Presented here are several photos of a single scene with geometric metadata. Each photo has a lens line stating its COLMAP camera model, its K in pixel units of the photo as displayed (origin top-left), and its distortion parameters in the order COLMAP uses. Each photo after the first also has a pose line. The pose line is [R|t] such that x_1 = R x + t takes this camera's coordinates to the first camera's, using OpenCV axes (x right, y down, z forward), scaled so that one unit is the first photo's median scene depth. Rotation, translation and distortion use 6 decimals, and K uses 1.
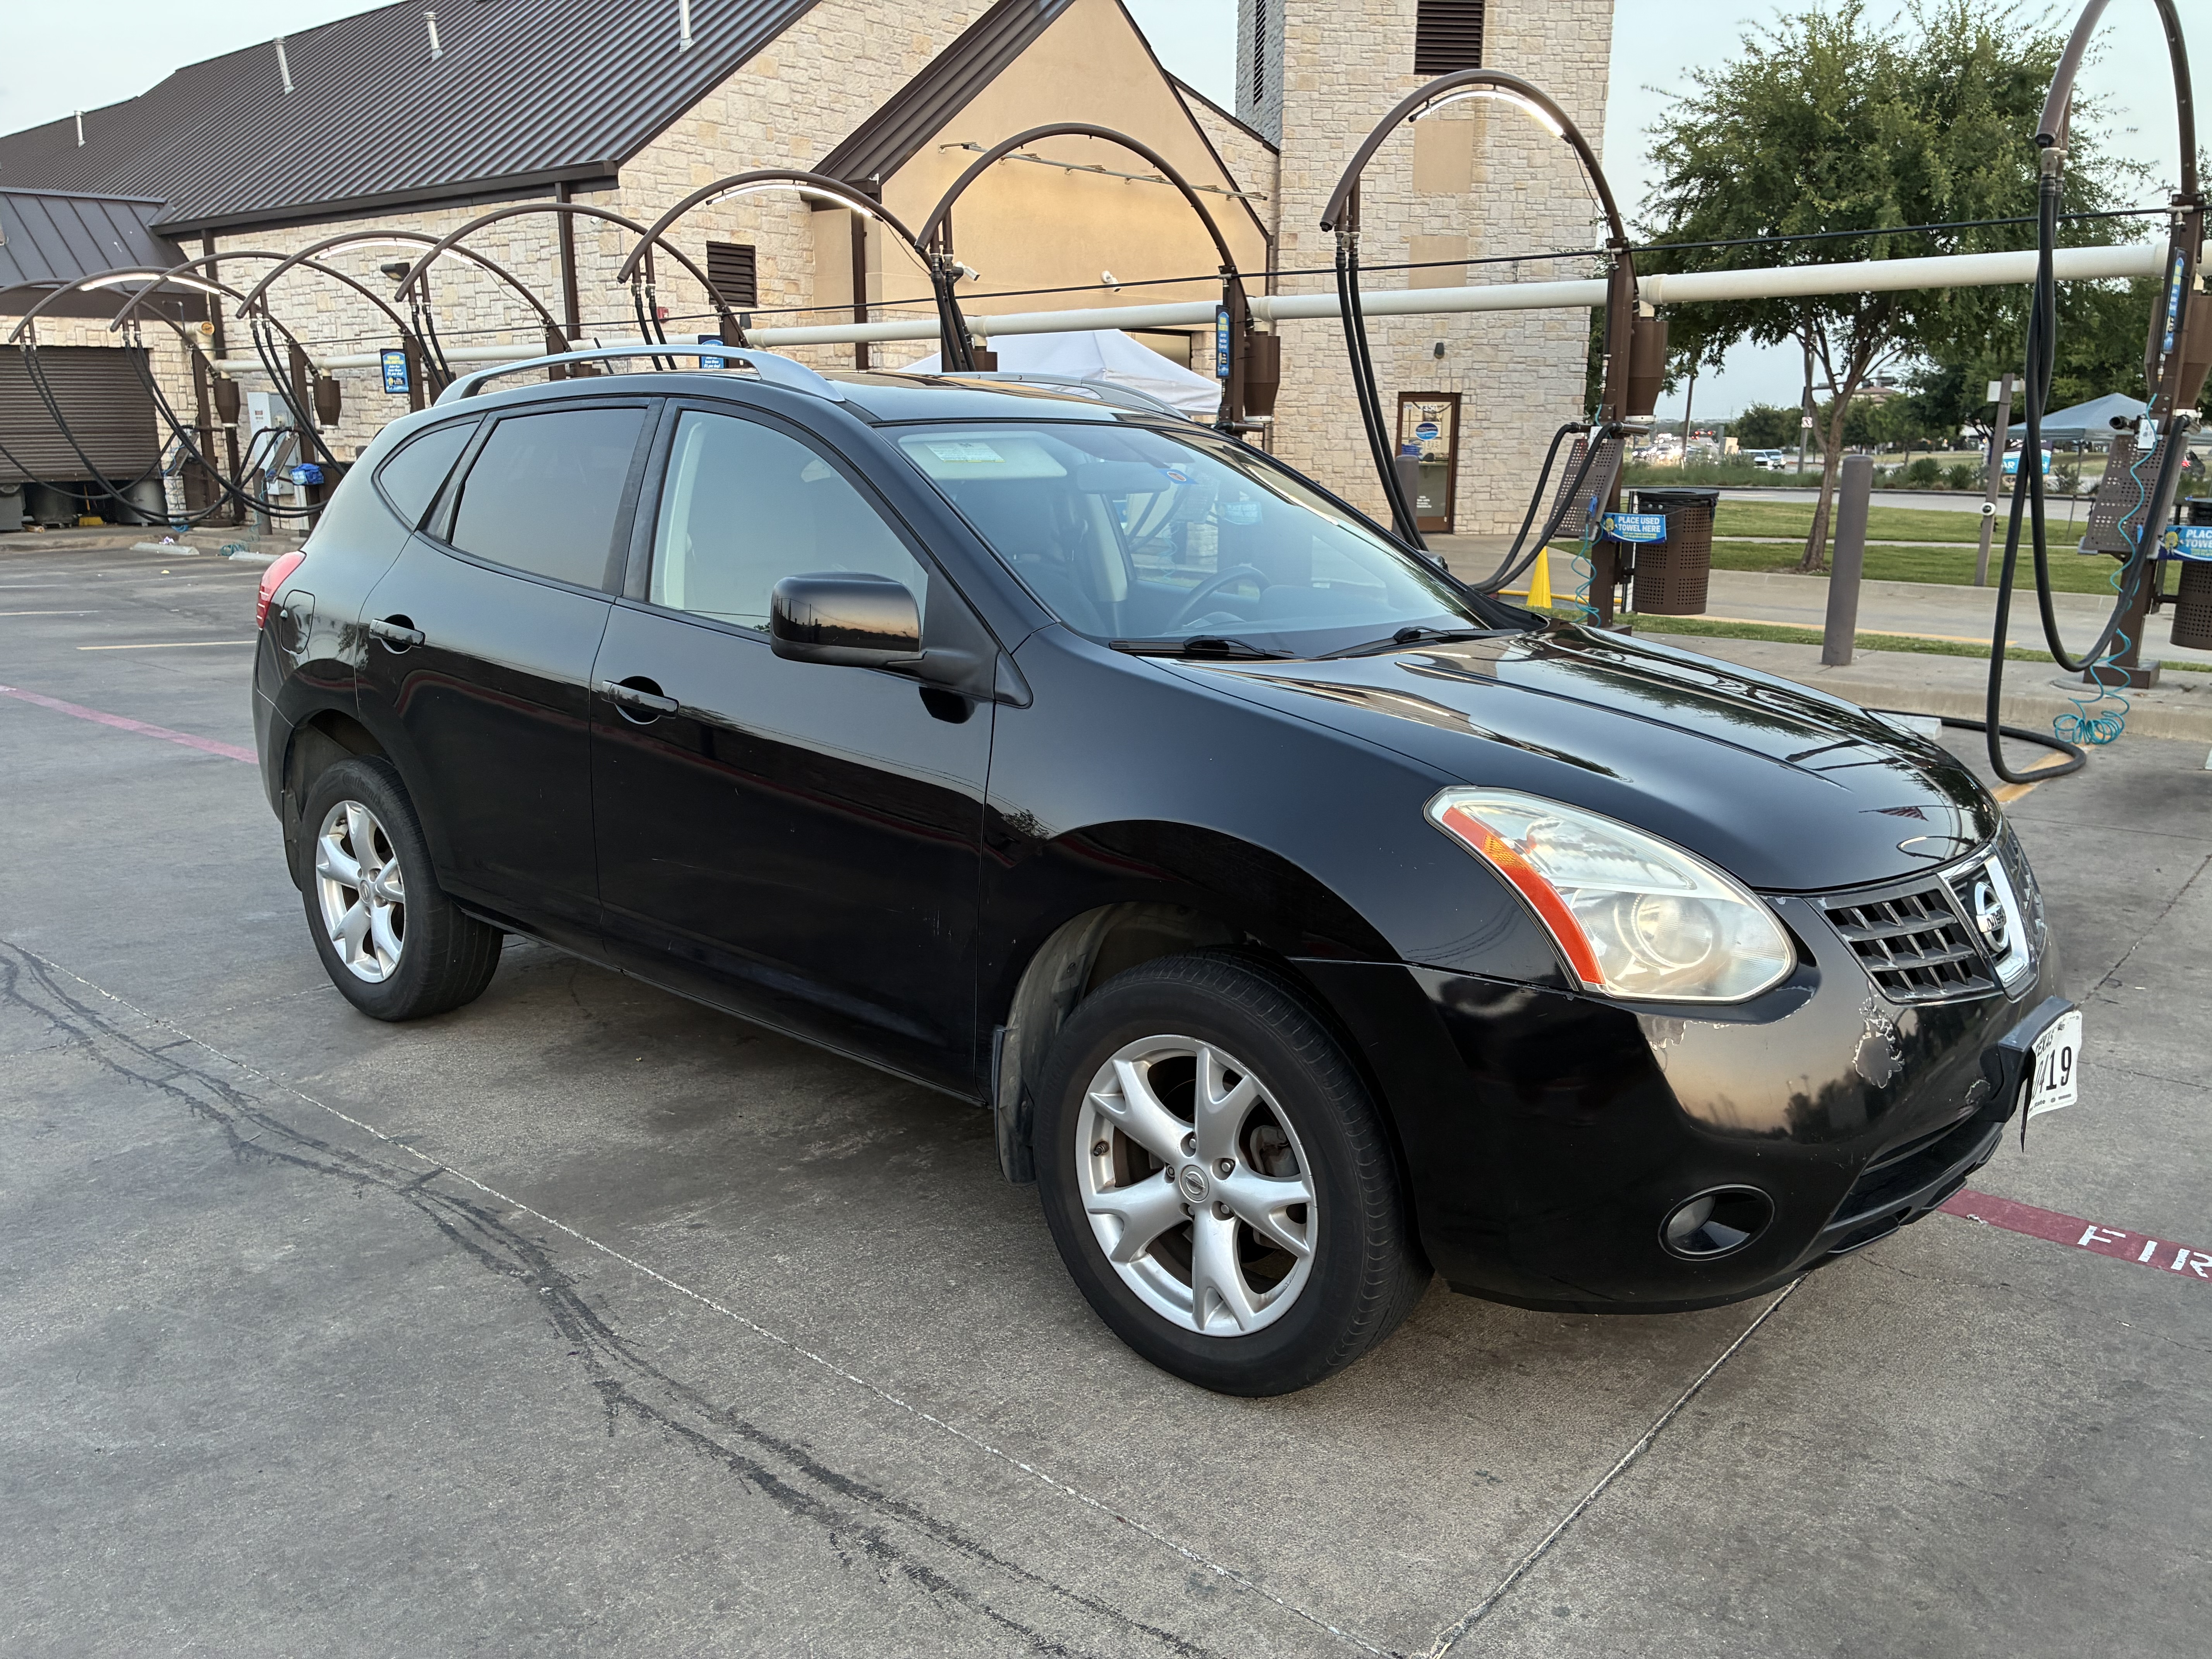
lens RADIAL K [[1666.7, 0, 1106.1], [0, 1666.7, 828.4], [0, 0, 1]] dist [-0.005556, -0.019795]
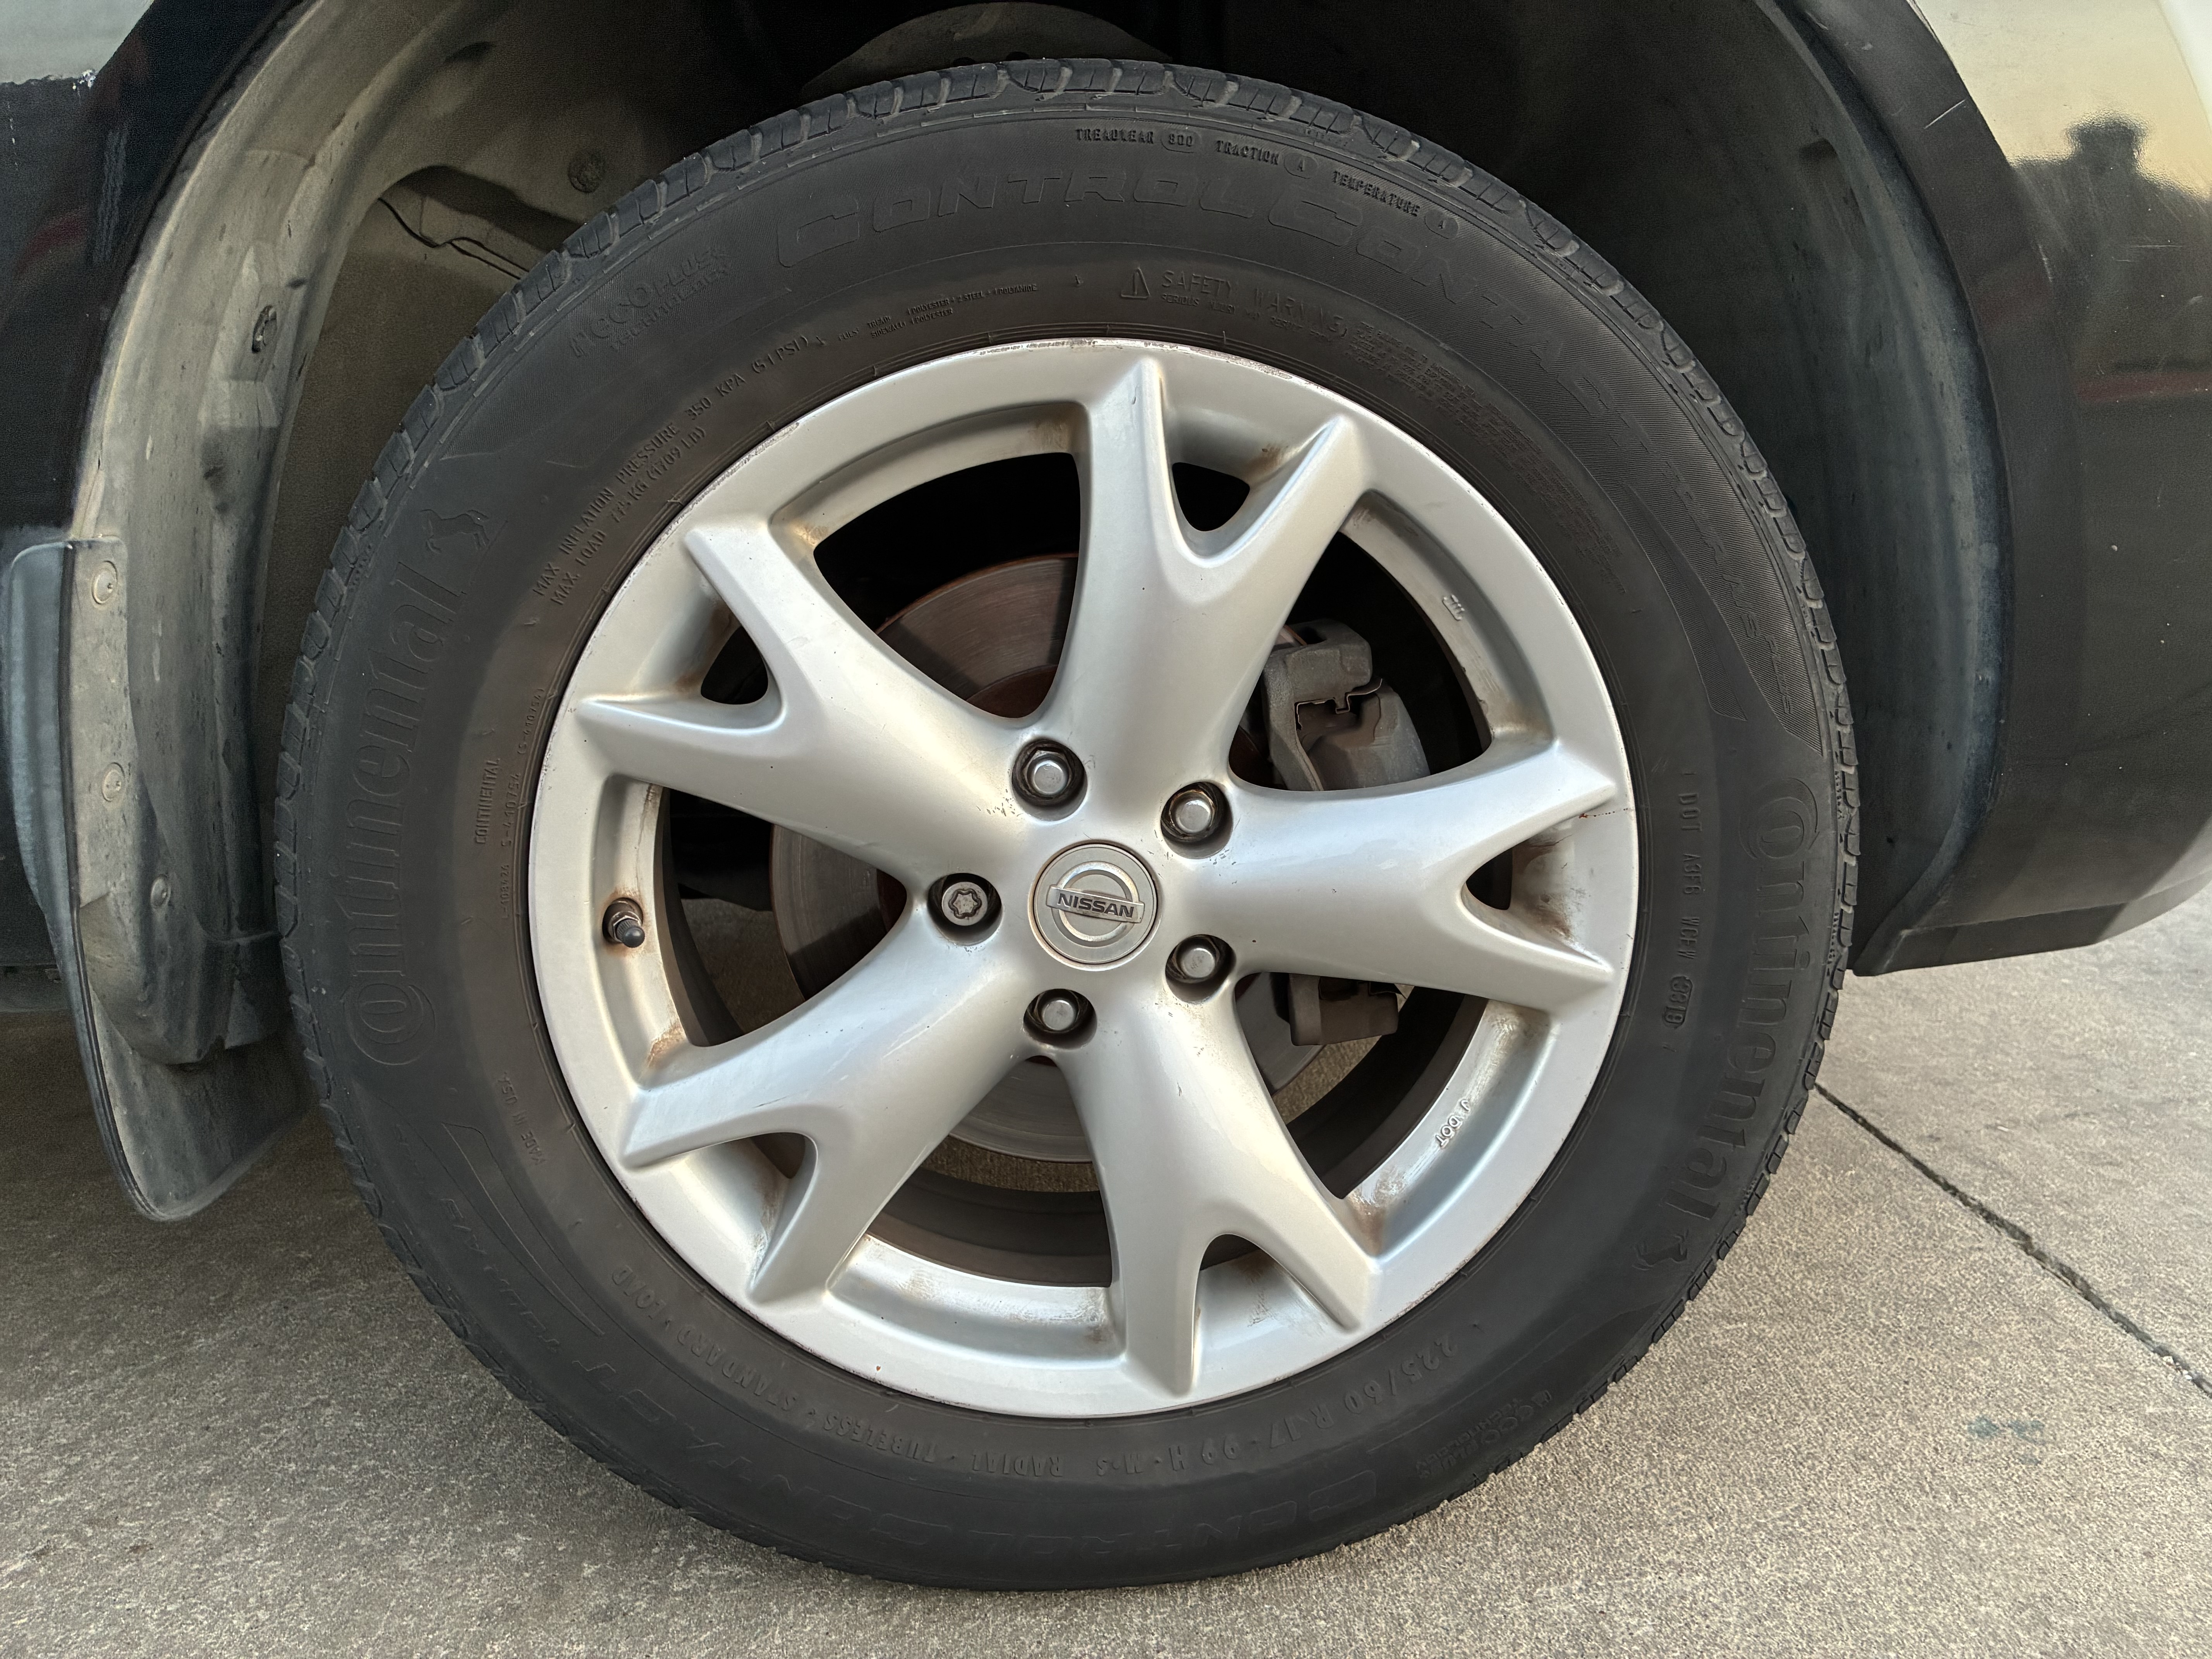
lens RADIAL K [[1666.7, 0, 1108.8], [0, 1666.7, 832.3], [0, 0, 1]] dist [-0.005556, -0.019795]
pose [[0.701992, -0.183781, 0.688064, -0.132260], [0.162725, 0.981964, 0.096262, 0.171539], [-0.693346, 0.044390, 0.719237, 0.782537]]
